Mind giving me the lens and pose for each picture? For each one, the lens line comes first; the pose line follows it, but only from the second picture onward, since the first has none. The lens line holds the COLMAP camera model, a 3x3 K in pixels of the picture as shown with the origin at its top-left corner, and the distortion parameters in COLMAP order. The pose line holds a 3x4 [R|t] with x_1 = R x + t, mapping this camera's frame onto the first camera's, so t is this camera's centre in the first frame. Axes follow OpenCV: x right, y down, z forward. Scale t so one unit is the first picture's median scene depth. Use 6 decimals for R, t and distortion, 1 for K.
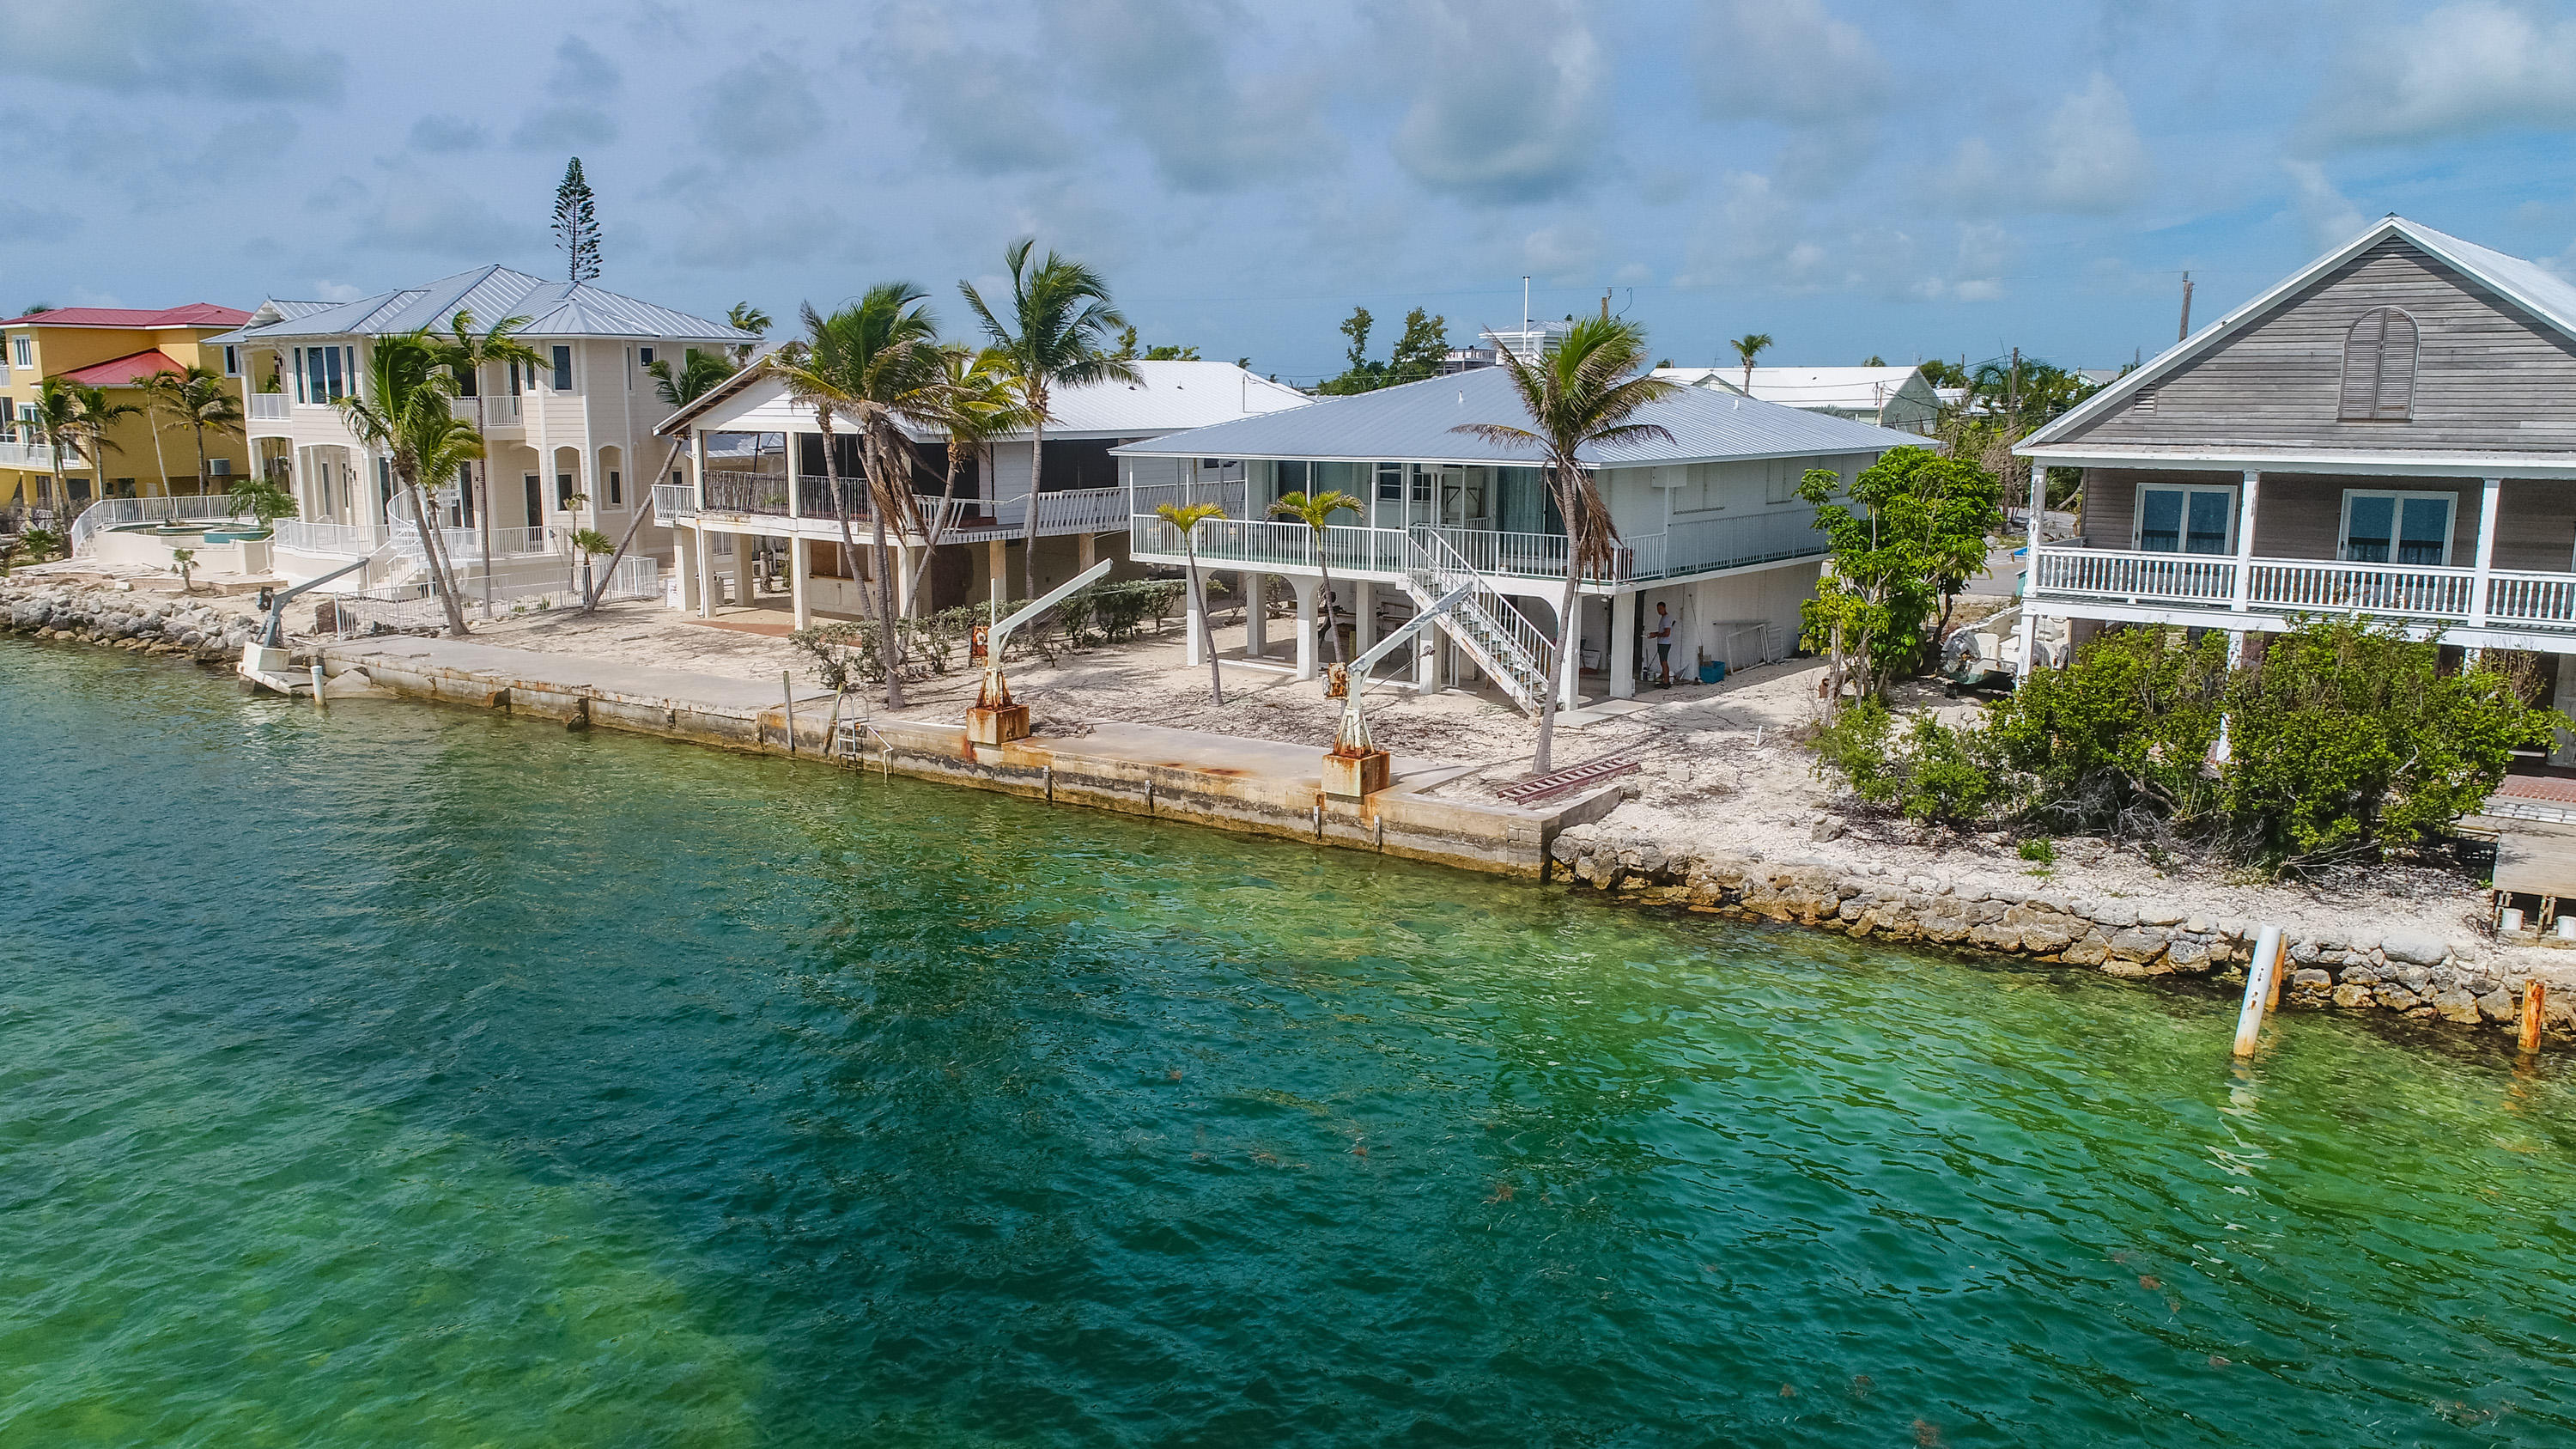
lens RADIAL K [[1865.7, 0, 1288.0], [0, 1865.7, 724.5], [0, 0, 1]] dist [0.010301, 0.003011]
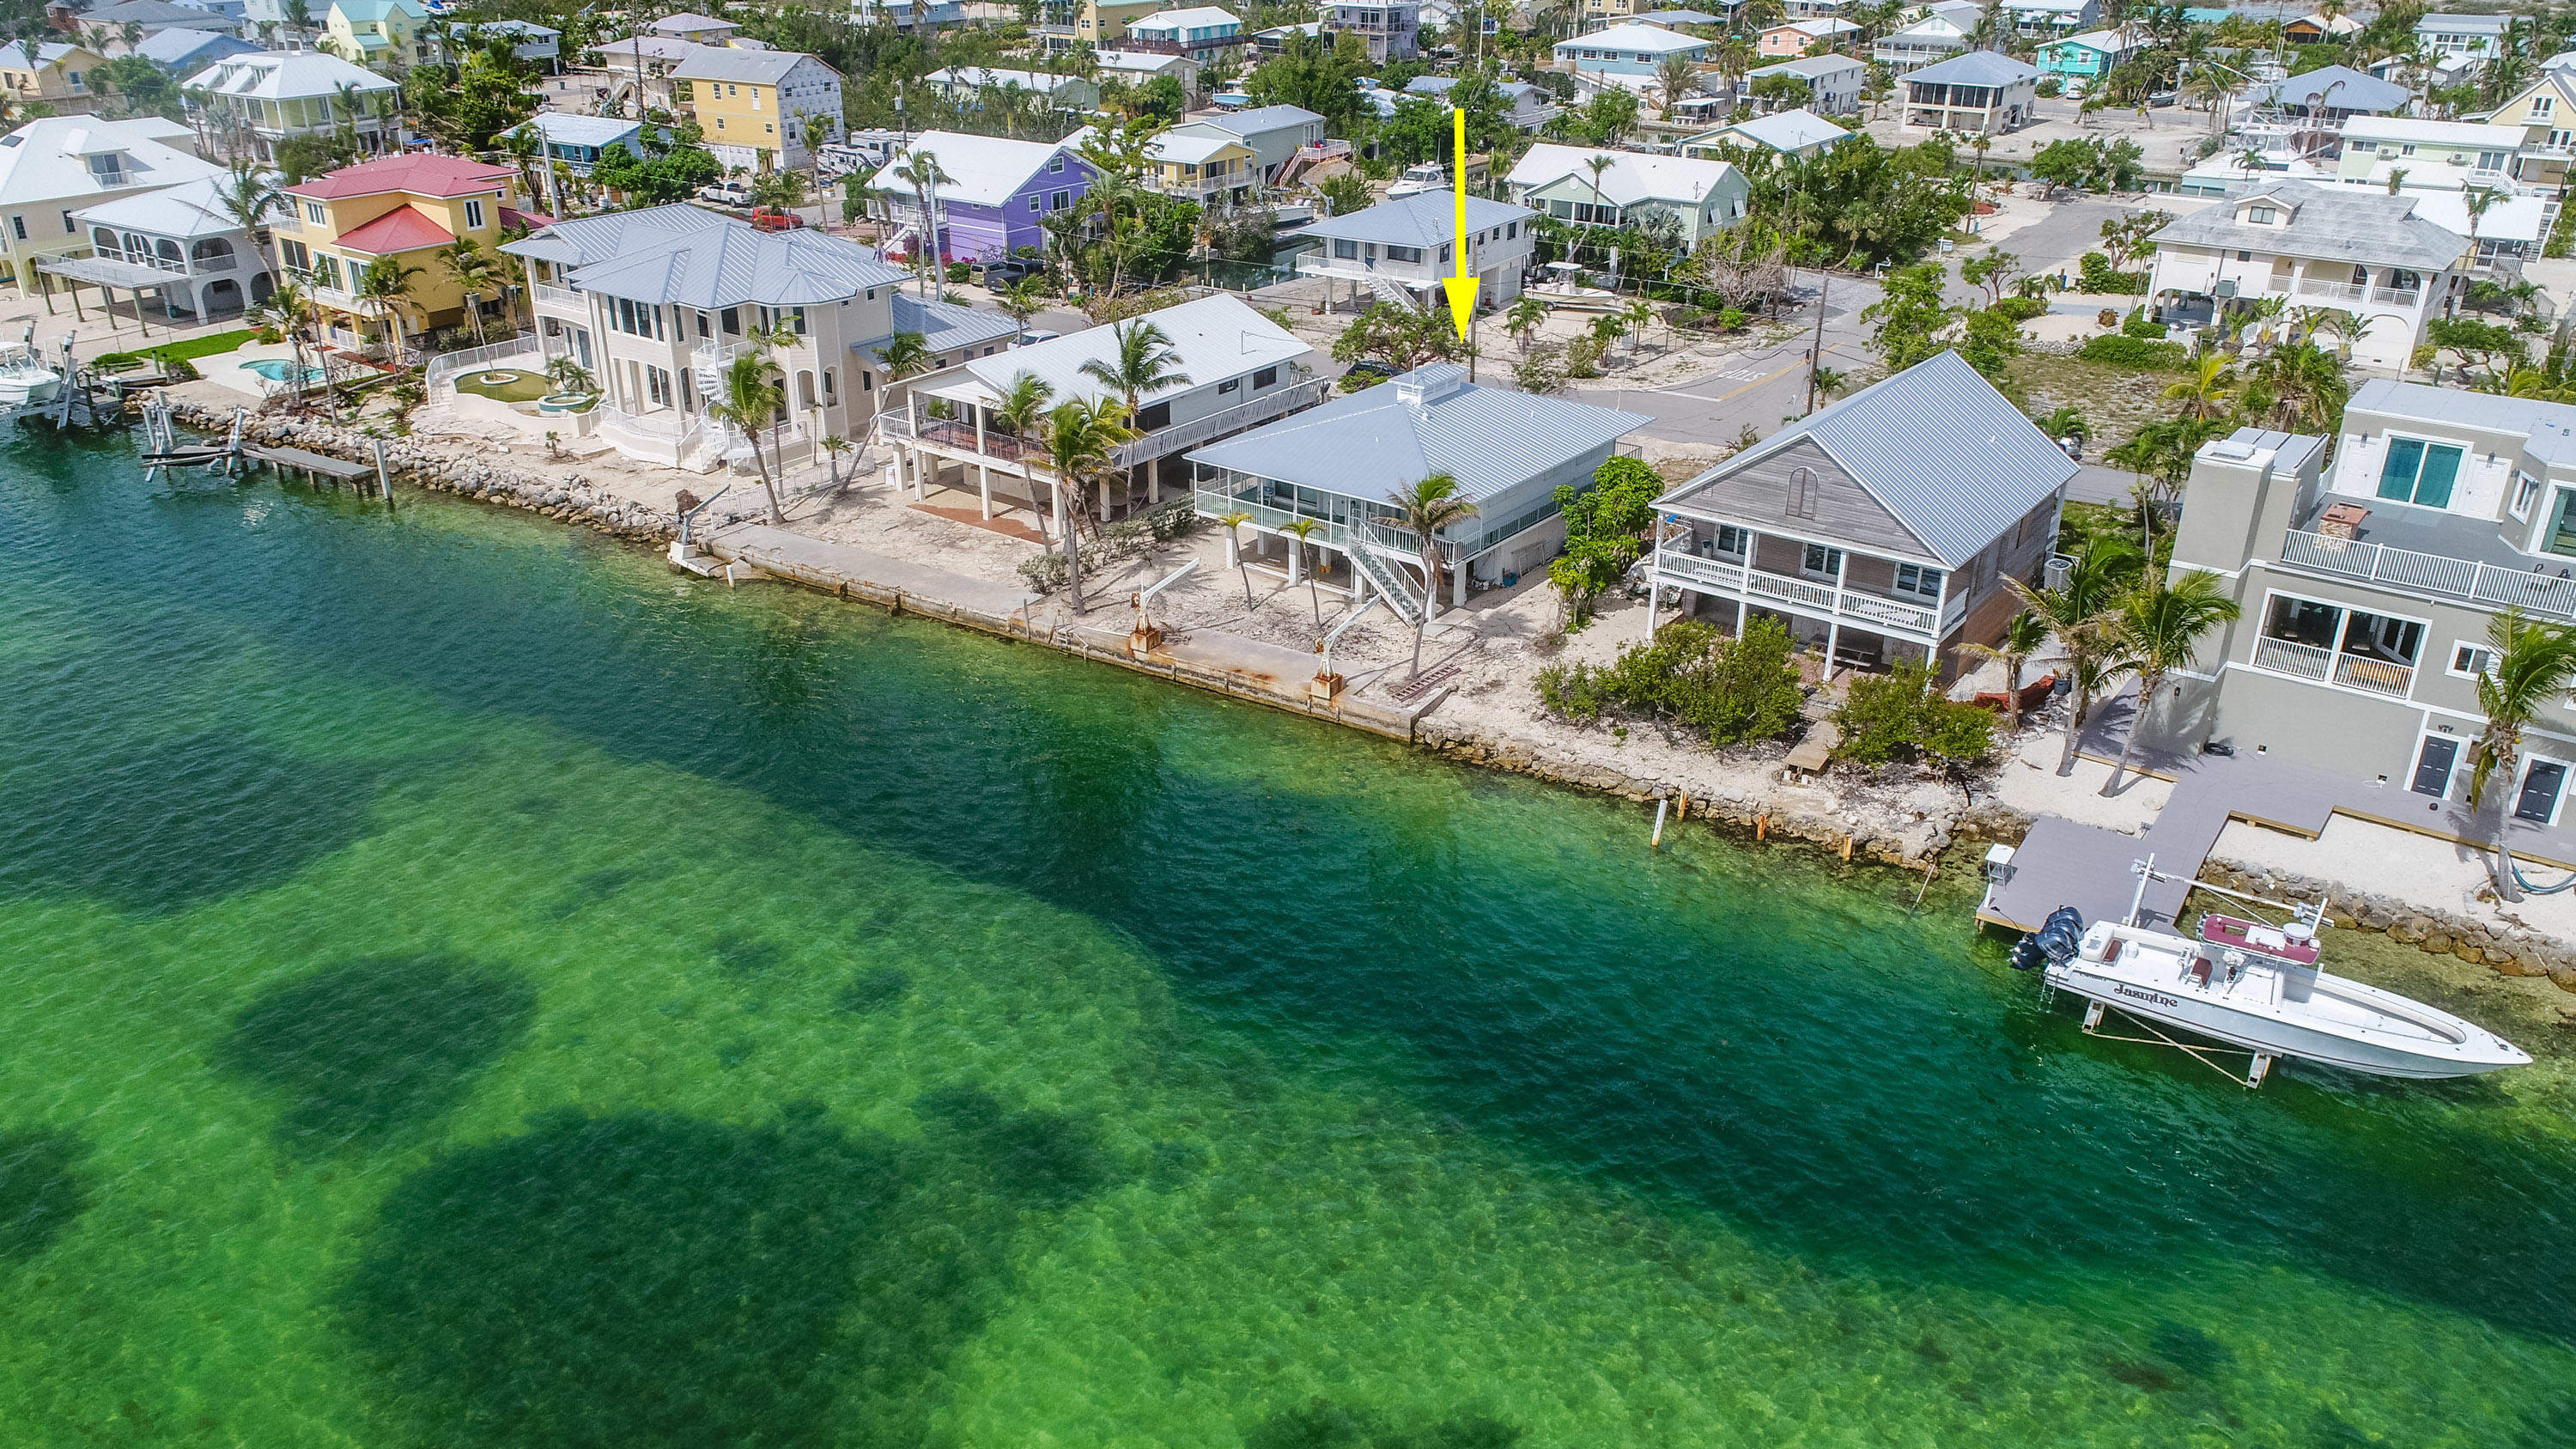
lens RADIAL K [[1826.7, 0, 1294.9], [0, 1826.7, 723.0], [0, 0, 1]] dist [0.011055, 0.005592]
pose [[0.998941, -0.019737, 0.041572, -0.082758], [0.008228, 0.965405, 0.260624, -0.446265], [-0.045278, -0.260005, 0.964545, -0.971562]]
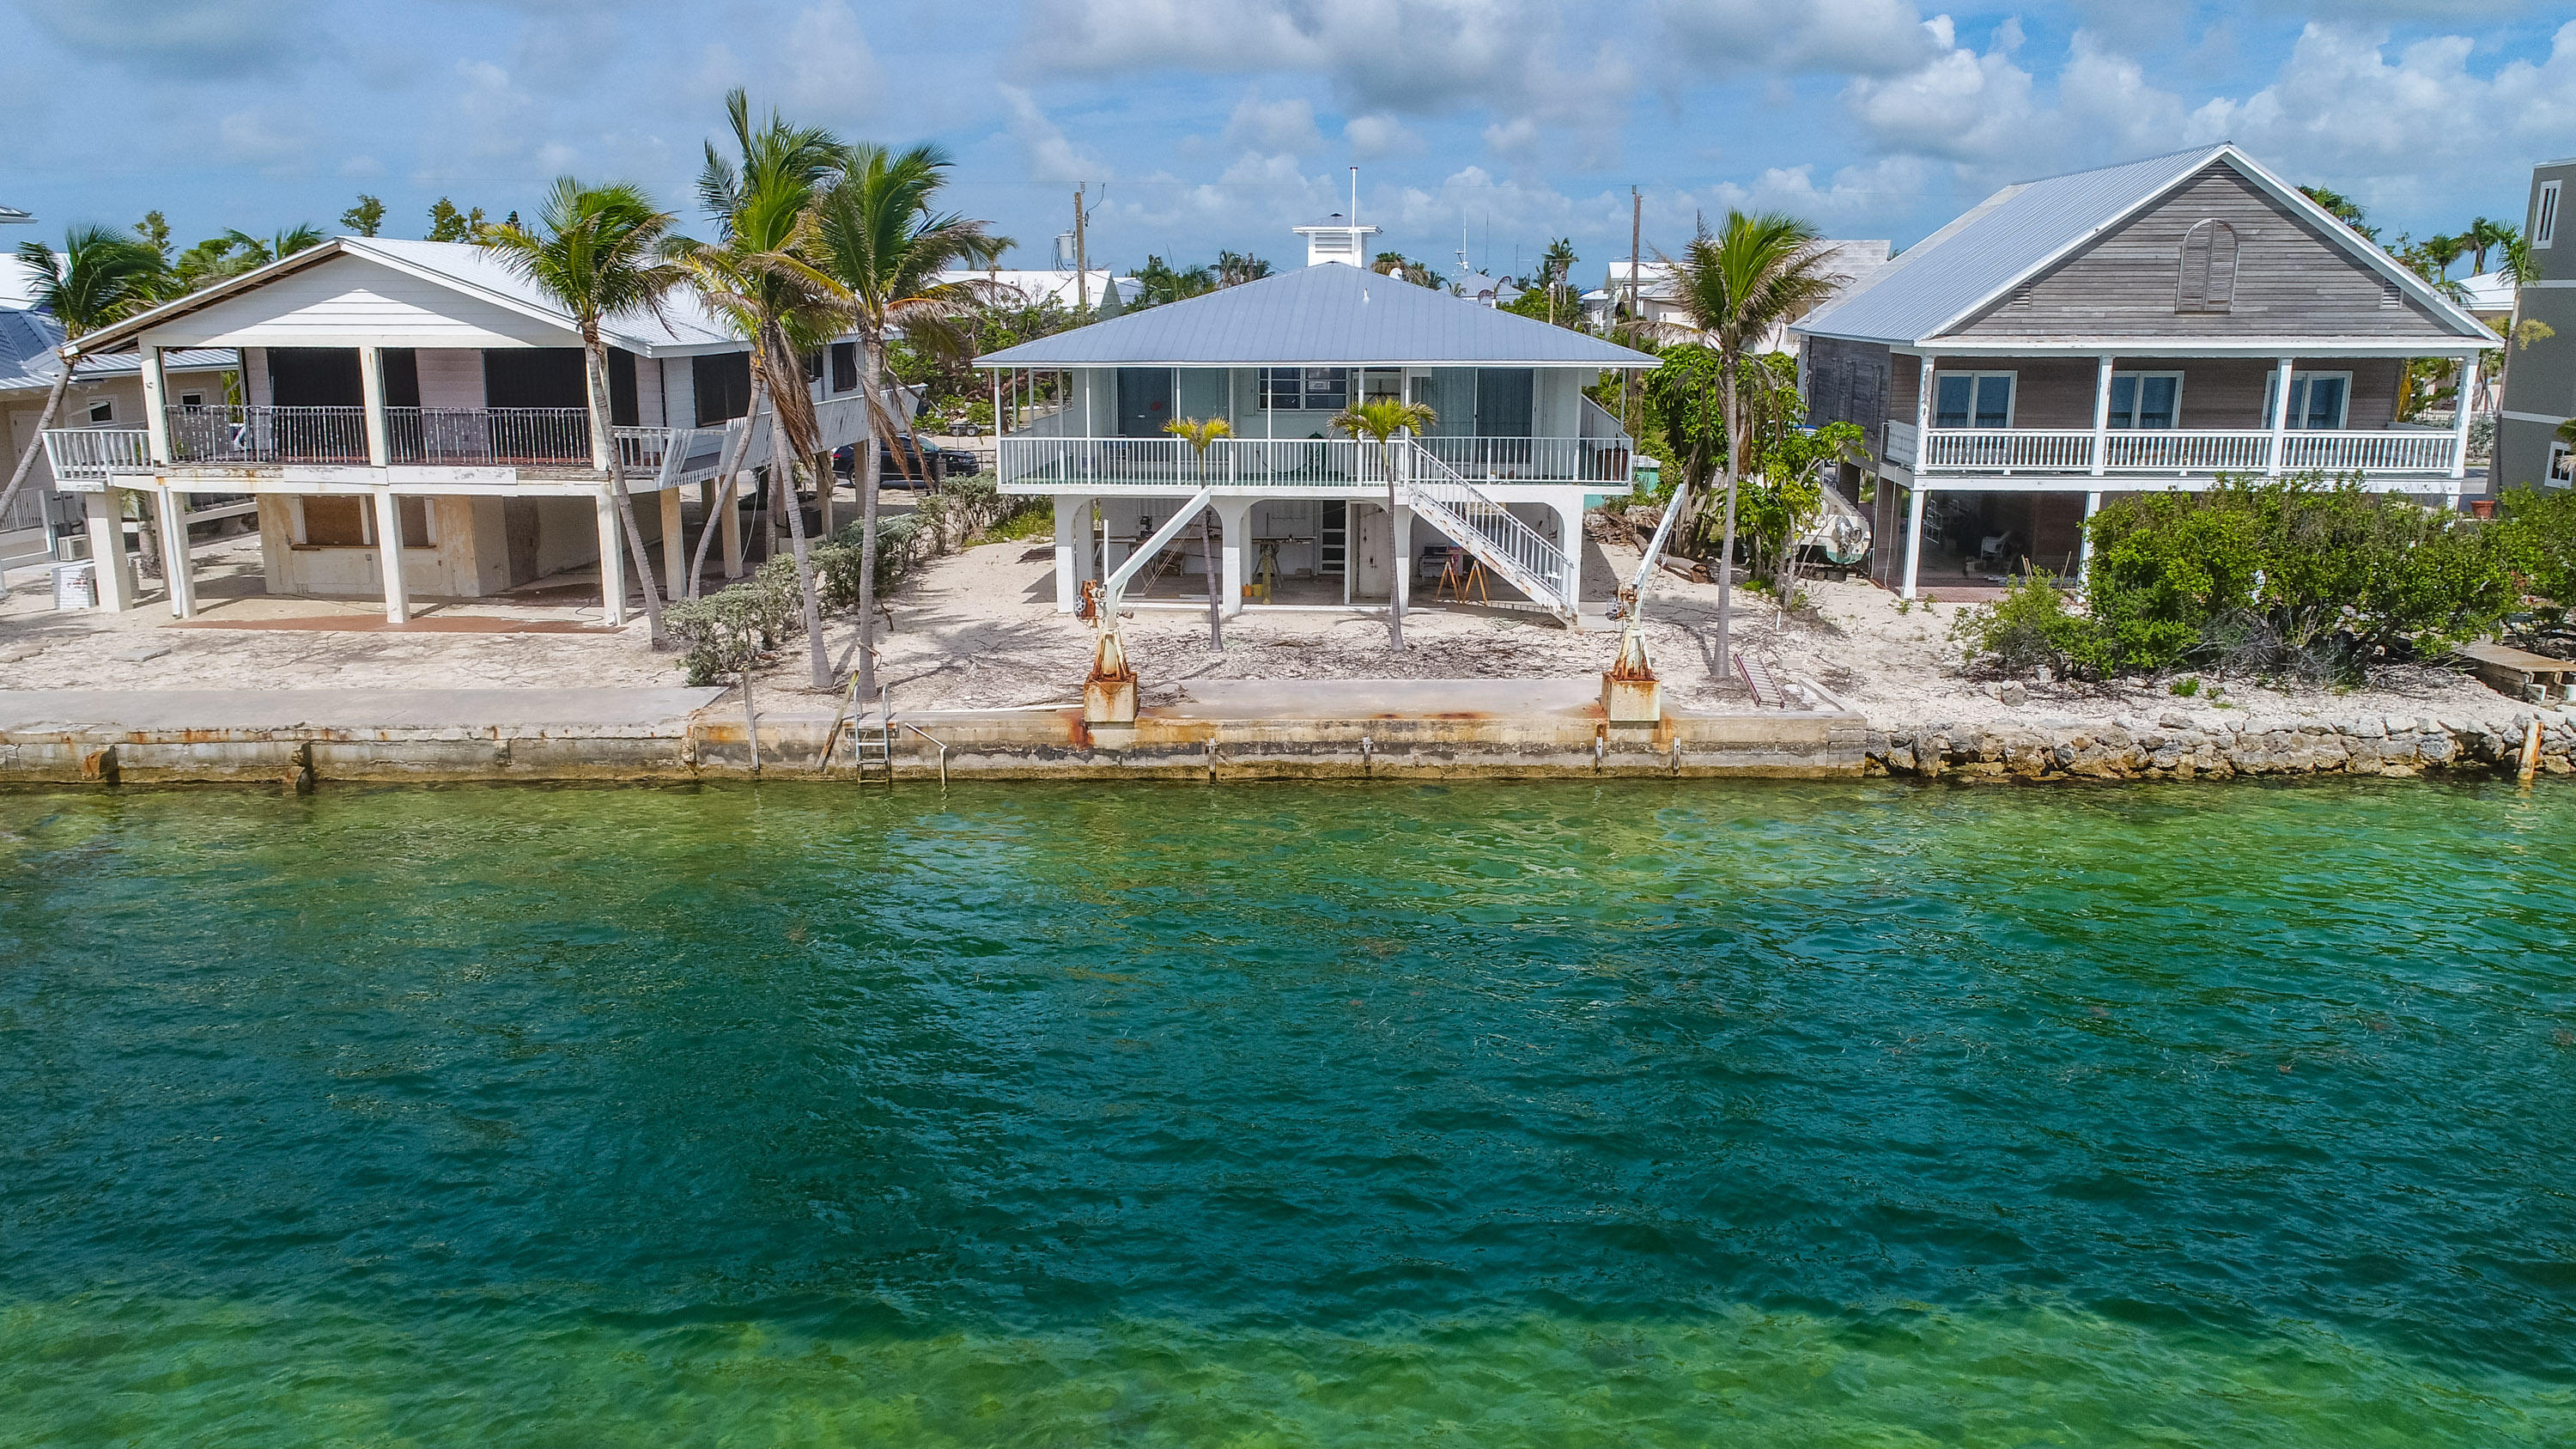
lens RADIAL K [[1865.7, 0, 1288.0], [0, 1865.7, 724.5], [0, 0, 1]] dist [0.010301, 0.003011]
pose [[0.822095, -0.127379, 0.554919, -0.578479], [0.101901, 0.991833, 0.076708, -0.045824], [-0.560158, -0.006515, 0.828360, 0.293541]]
